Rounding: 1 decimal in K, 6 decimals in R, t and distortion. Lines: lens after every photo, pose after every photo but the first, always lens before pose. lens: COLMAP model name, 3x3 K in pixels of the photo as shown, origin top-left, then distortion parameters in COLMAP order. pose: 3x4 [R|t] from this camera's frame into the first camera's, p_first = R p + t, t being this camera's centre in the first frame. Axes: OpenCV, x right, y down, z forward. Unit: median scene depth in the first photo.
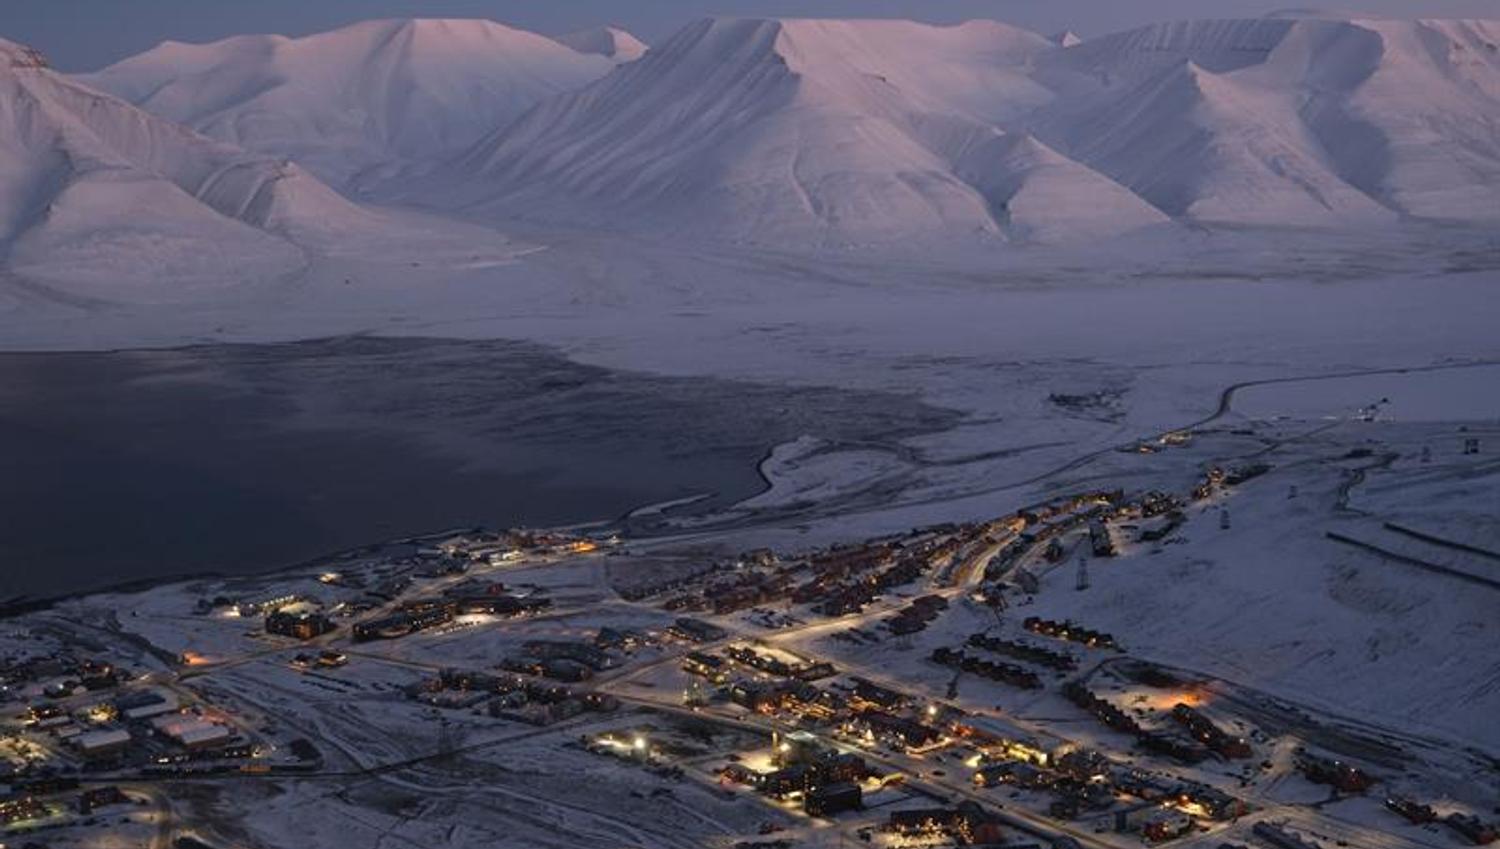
lens RADIAL K [[2157.3, 0, 749.8], [0, 2157.3, 429.7], [0, 0, 1]] dist [-0.041373, 0.000000]
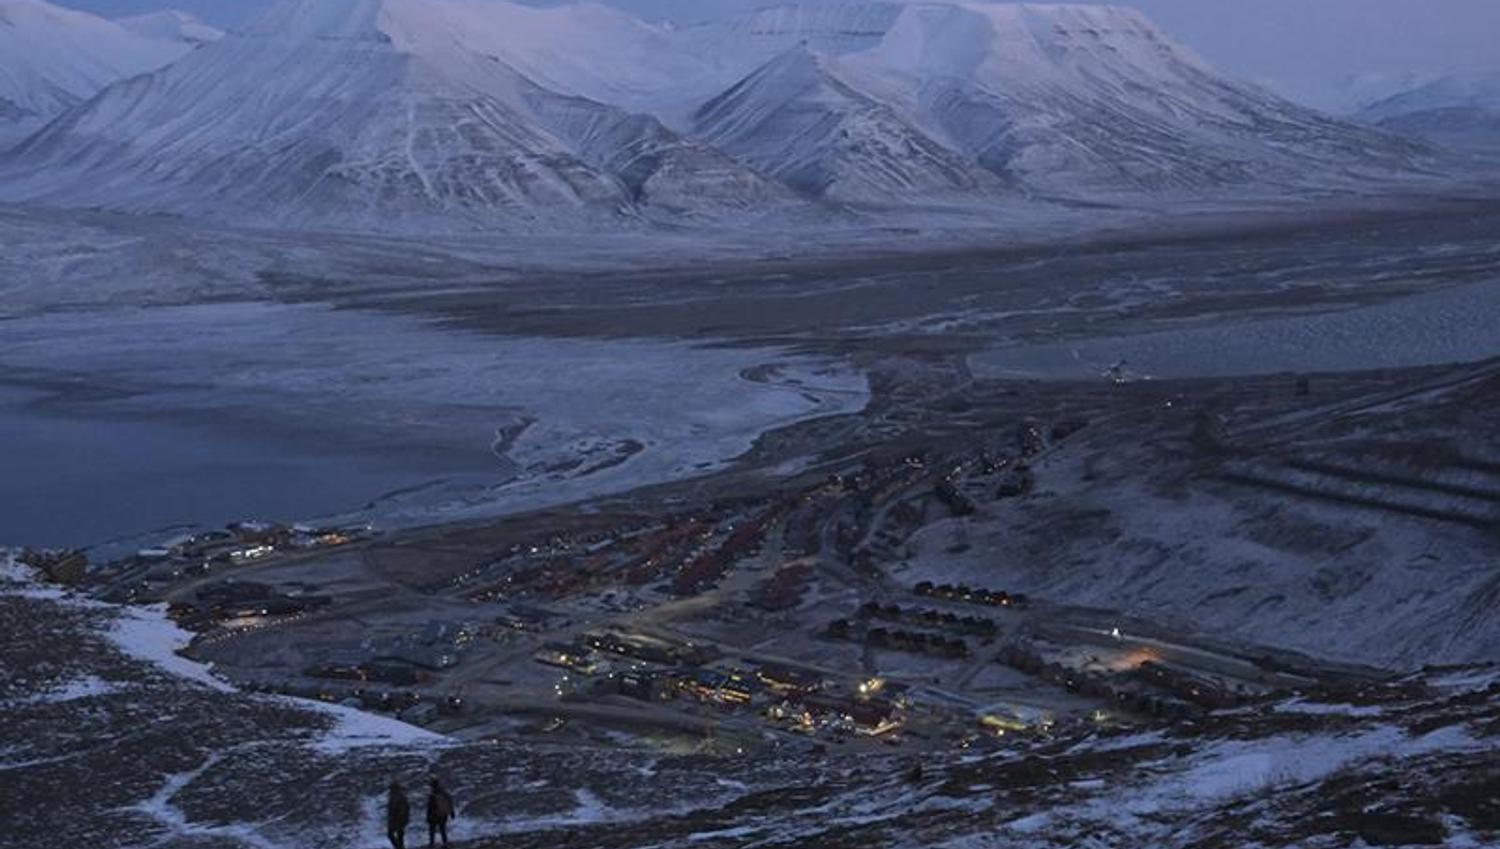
lens RADIAL K [[2157.3, 0, 749.9], [0, 2157.3, 421.9], [0, 0, 1]] dist [-0.041373, 0.000000]
pose [[0.970914, -0.031095, 0.237401, -0.147136], [0.034983, 0.999314, -0.012182, 0.028869], [-0.236859, 0.020133, 0.971335, 0.147151]]
